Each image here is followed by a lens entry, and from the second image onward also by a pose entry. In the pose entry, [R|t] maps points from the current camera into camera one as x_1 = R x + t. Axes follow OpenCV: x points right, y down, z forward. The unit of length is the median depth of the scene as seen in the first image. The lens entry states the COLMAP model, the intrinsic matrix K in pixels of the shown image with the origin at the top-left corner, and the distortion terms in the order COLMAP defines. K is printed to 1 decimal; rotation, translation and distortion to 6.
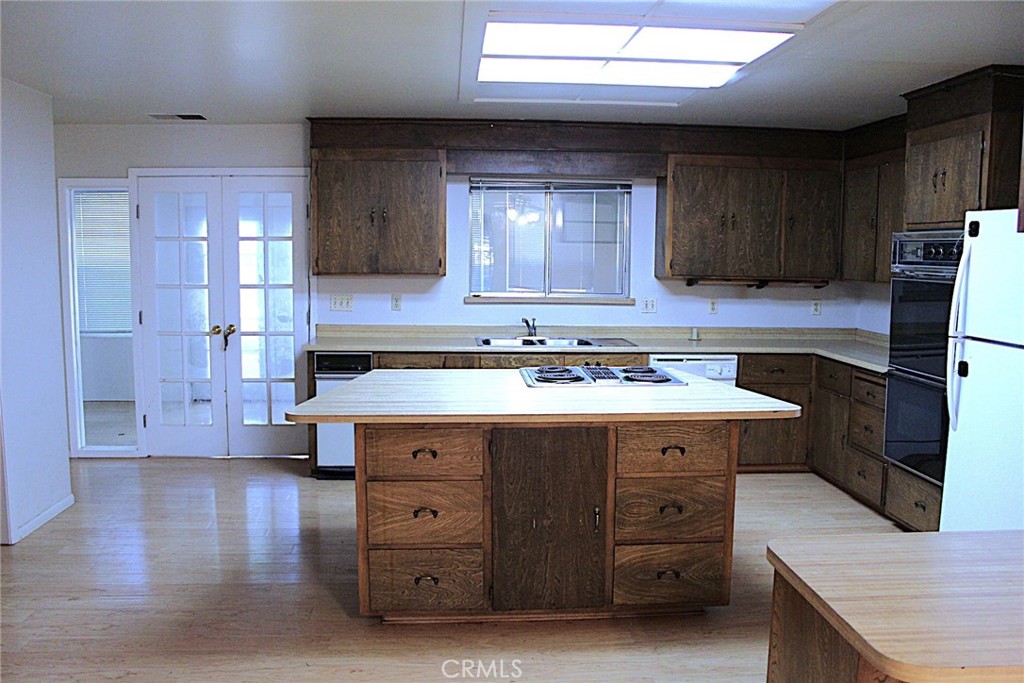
lens RADIAL K [[856.5, 0, 510.3], [0, 856.5, 340.9], [0, 0, 1]] dist [-0.149361, 0.116144]
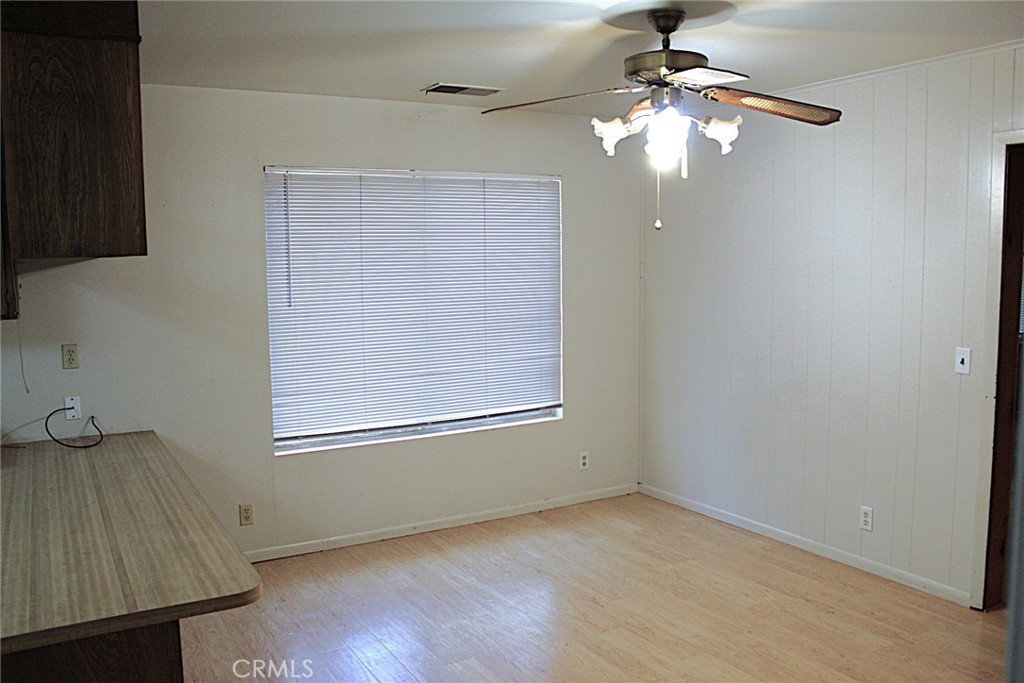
lens RADIAL K [[856.5, 0, 513.8], [0, 856.5, 340.0], [0, 0, 1]] dist [-0.149361, 0.116144]
pose [[-0.442887, -0.101871, 0.890771, -0.245081], [0.102026, 0.981344, 0.162956, -0.049286], [-0.890753, 0.163053, -0.424231, 0.323529]]
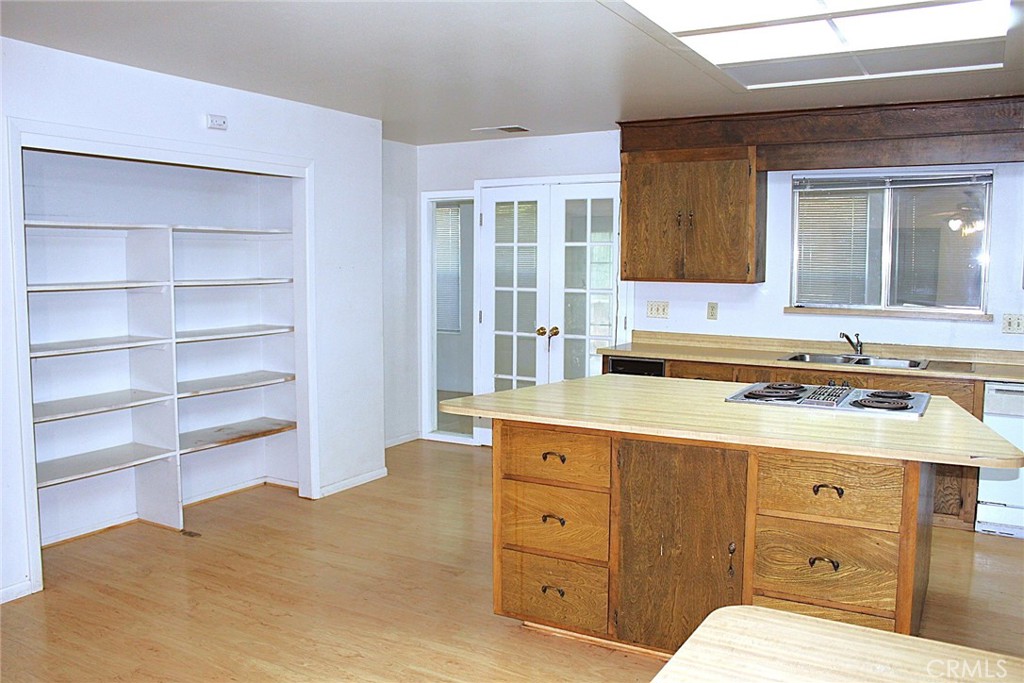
lens RADIAL K [[856.5, 0, 505.4], [0, 856.5, 334.0], [0, 0, 1]] dist [-0.149361, 0.116144]
pose [[0.825315, 0.042304, -0.563085, 0.228250], [-0.058437, 0.998234, -0.010655, 0.004654], [0.561640, 0.041698, 0.826330, 0.102618]]
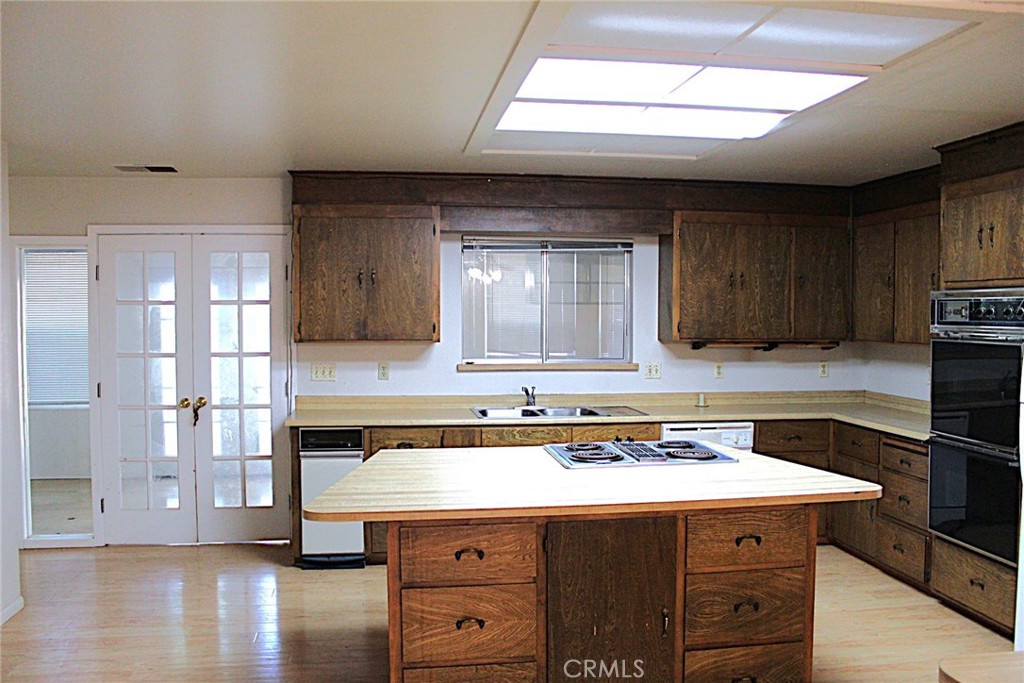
lens RADIAL K [[856.5, 0, 507.9], [0, 856.5, 343.9], [0, 0, 1]] dist [-0.149361, 0.116144]
pose [[0.997422, -0.010537, 0.070987, -0.070915], [0.015240, 0.997701, -0.066037, -0.012599], [-0.070128, 0.066948, 0.995289, 0.080519]]
